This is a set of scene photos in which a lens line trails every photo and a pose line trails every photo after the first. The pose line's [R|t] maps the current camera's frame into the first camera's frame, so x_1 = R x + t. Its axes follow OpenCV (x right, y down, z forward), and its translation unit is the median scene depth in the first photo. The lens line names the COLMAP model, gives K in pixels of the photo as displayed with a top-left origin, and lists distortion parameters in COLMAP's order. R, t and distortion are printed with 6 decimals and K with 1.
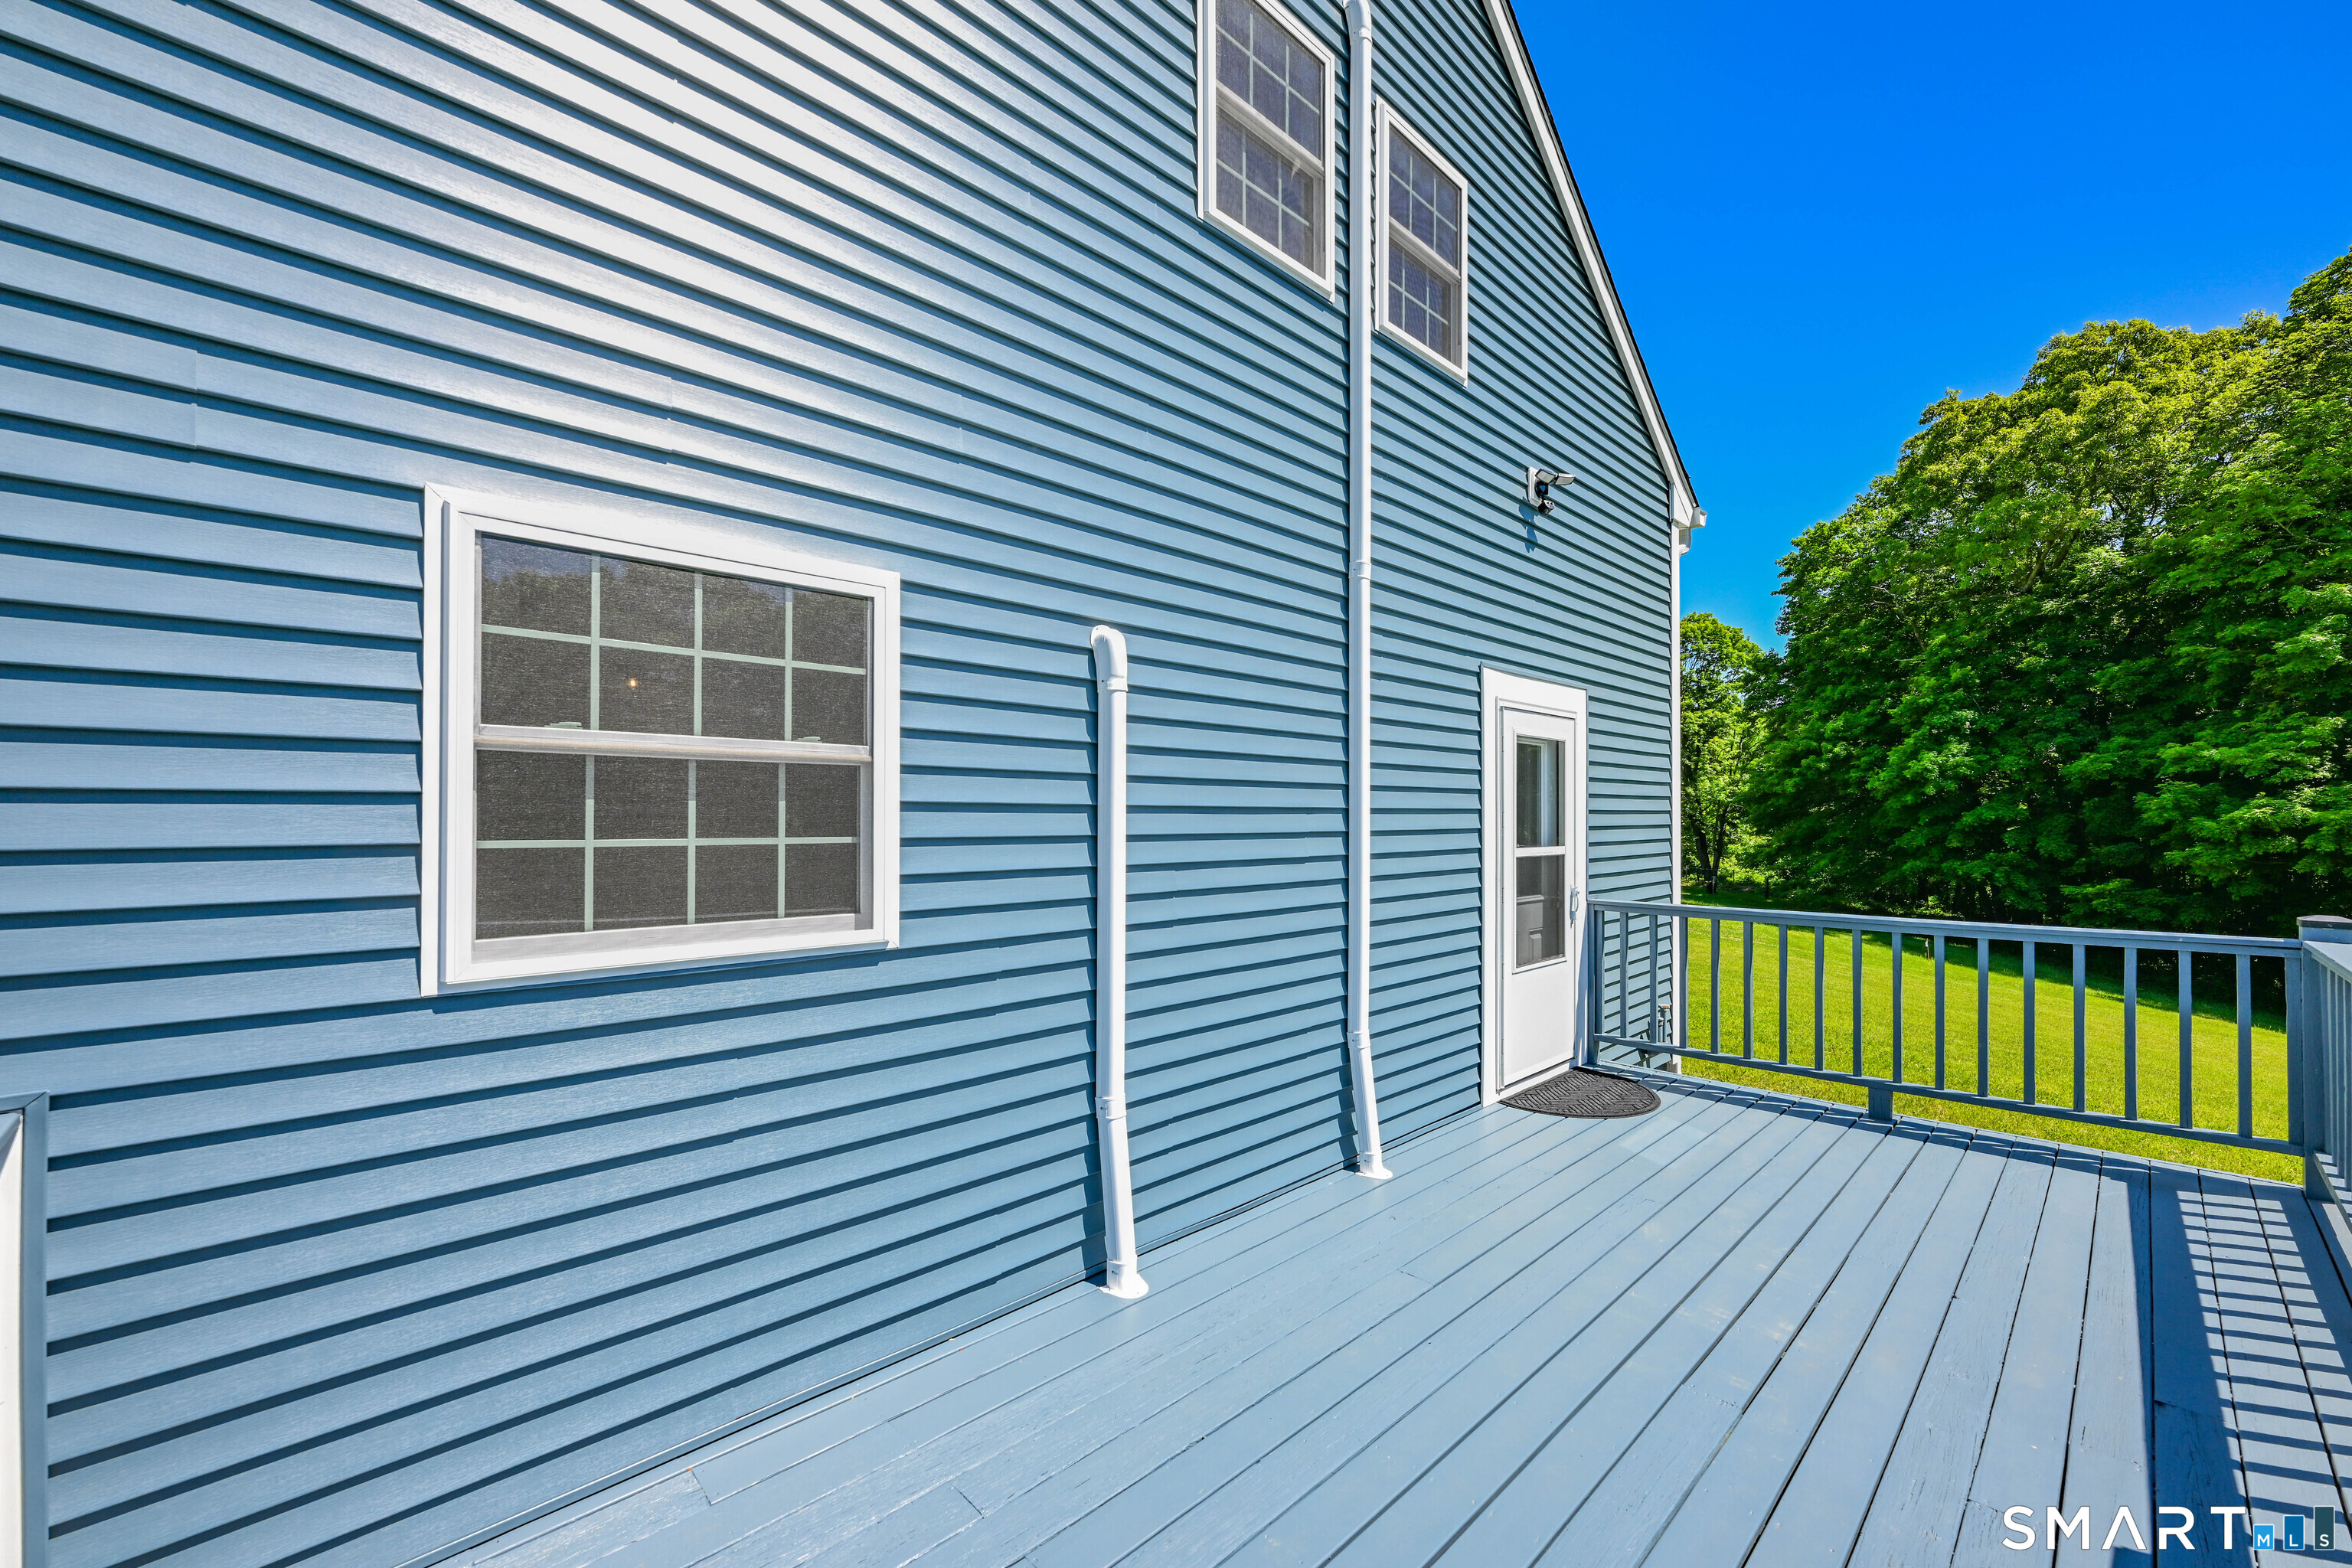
lens RADIAL K [[833.5, 0, 1176.0], [0, 833.5, 784.0], [0, 0, 1]] dist [-0.000850, -0.000036]
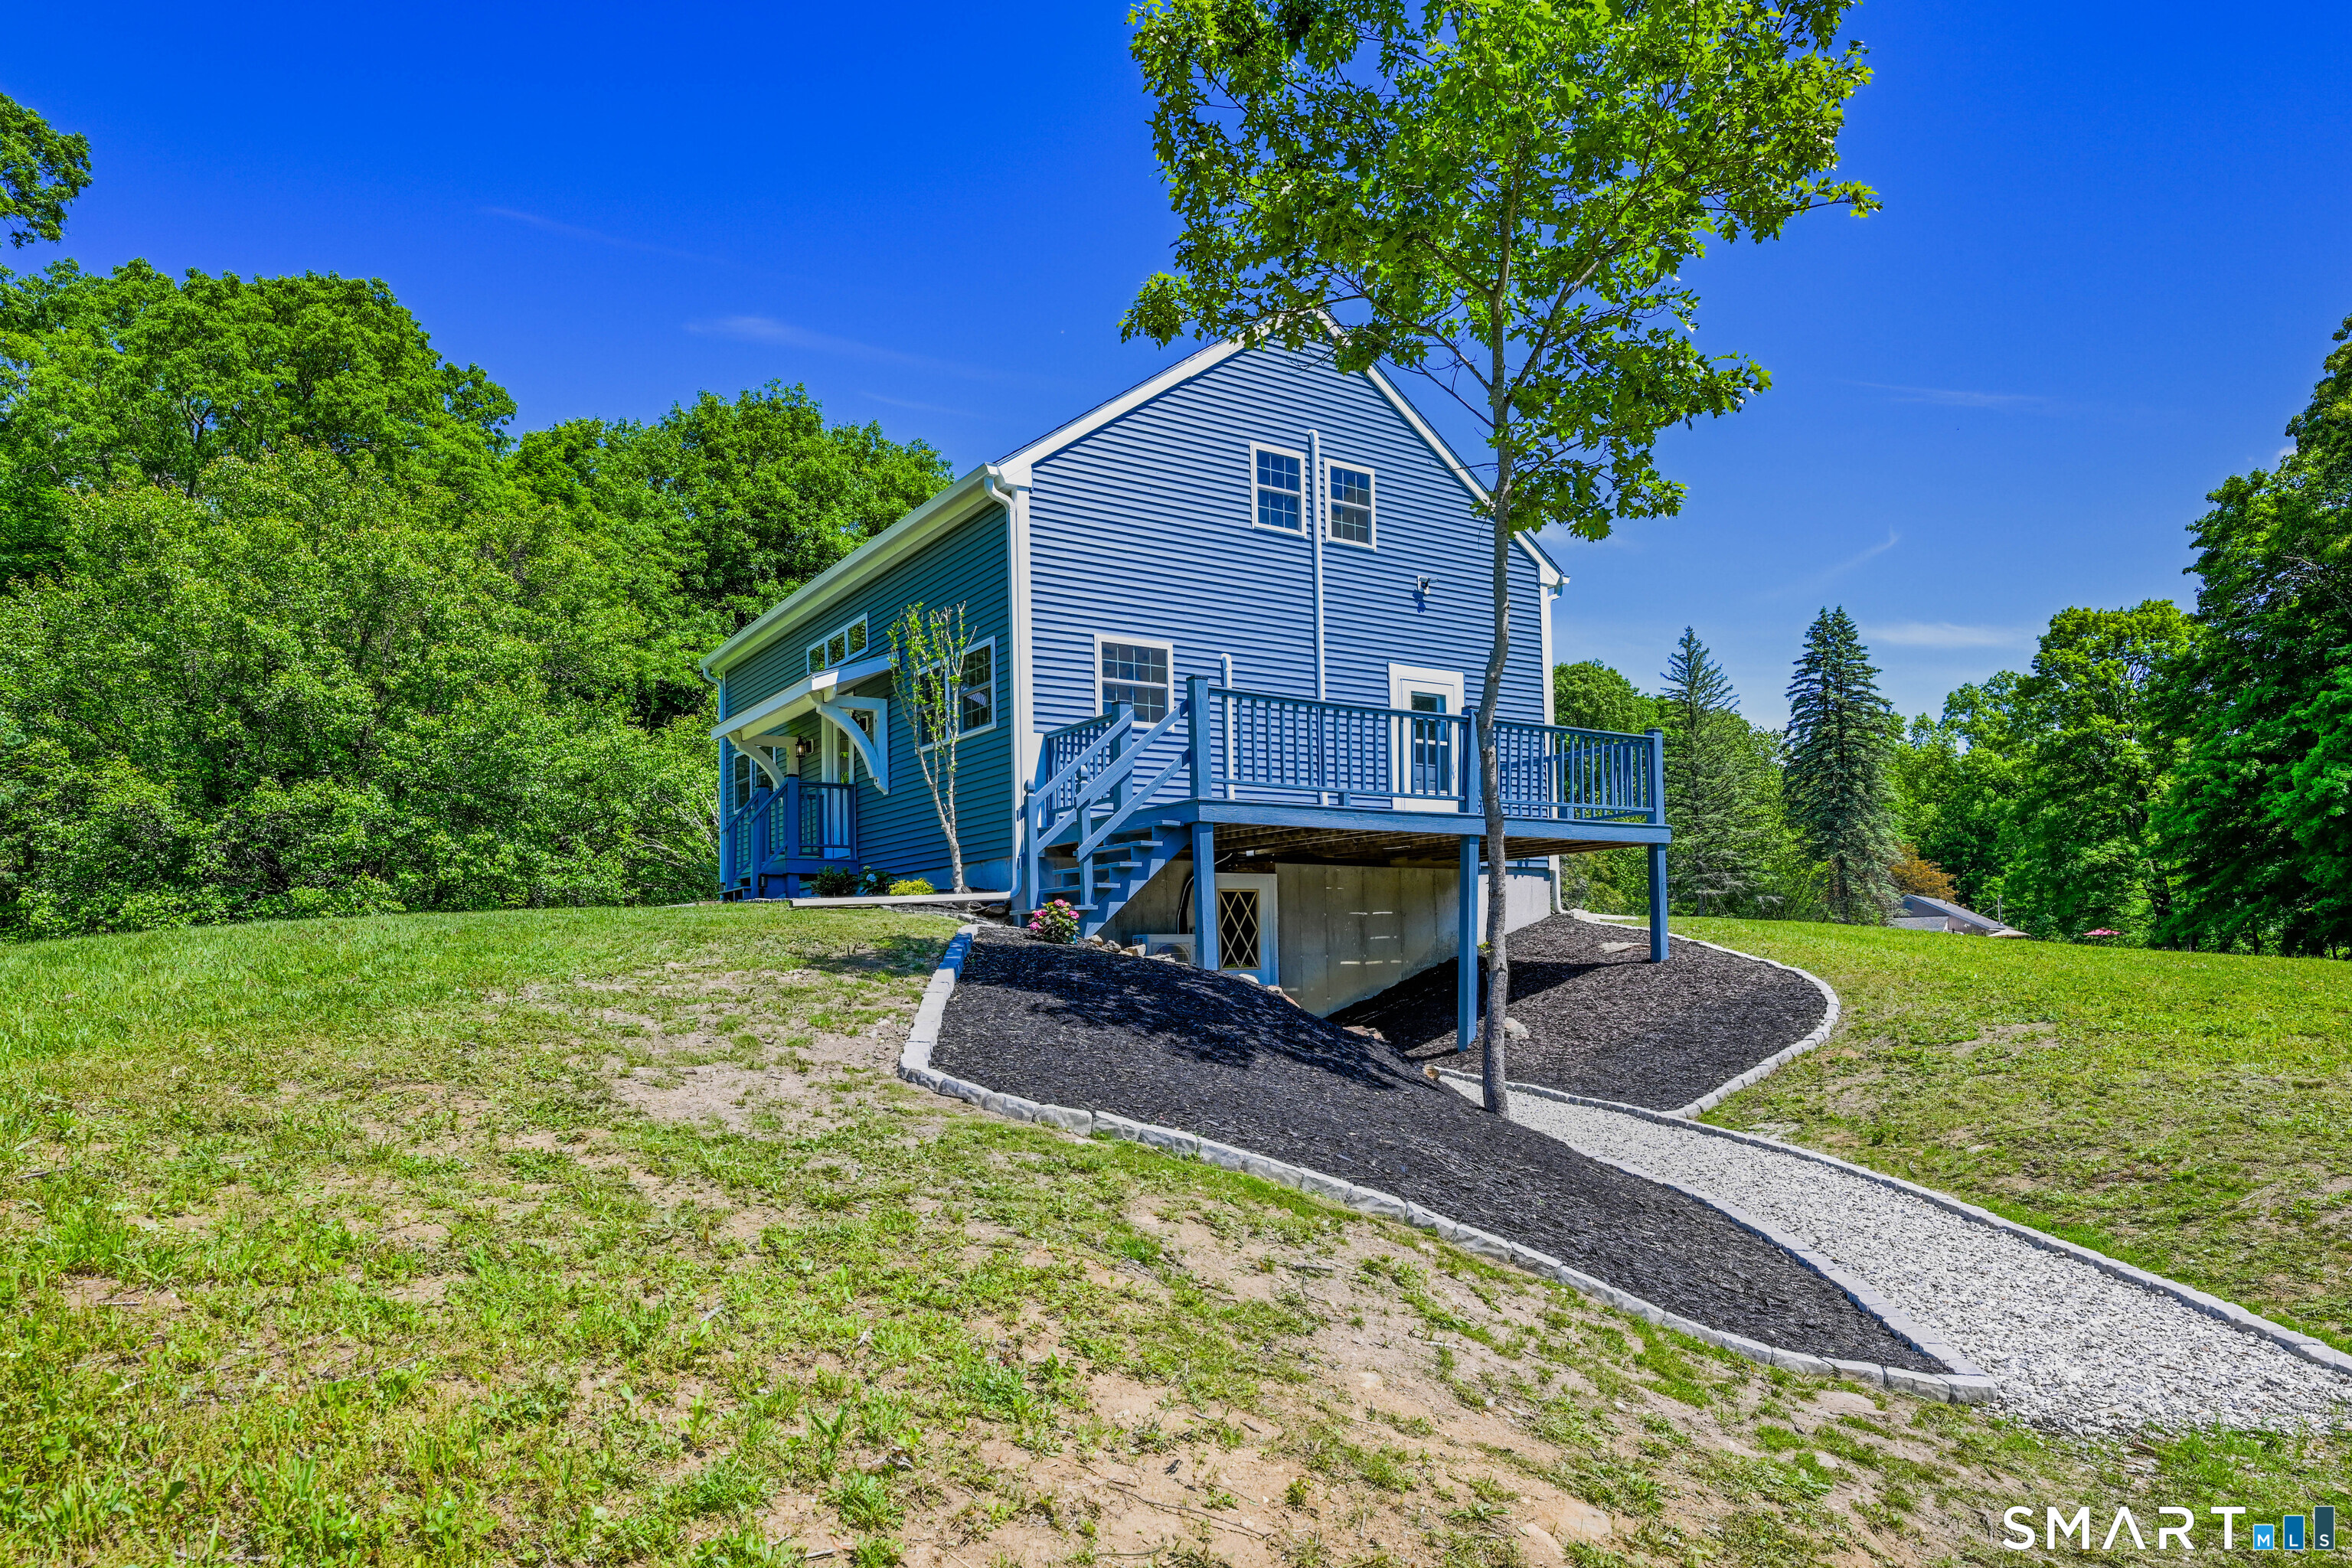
lens RADIAL K [[1163.0, 0, 1176.0], [0, 1163.0, 784.0], [0, 0, 1]] dist [-0.000120, 0.000570]
pose [[0.980464, -0.038198, -0.192953, 0.461358], [0.020748, 0.995574, -0.091661, 0.581832], [0.195601, 0.085867, 0.976917, -2.740421]]
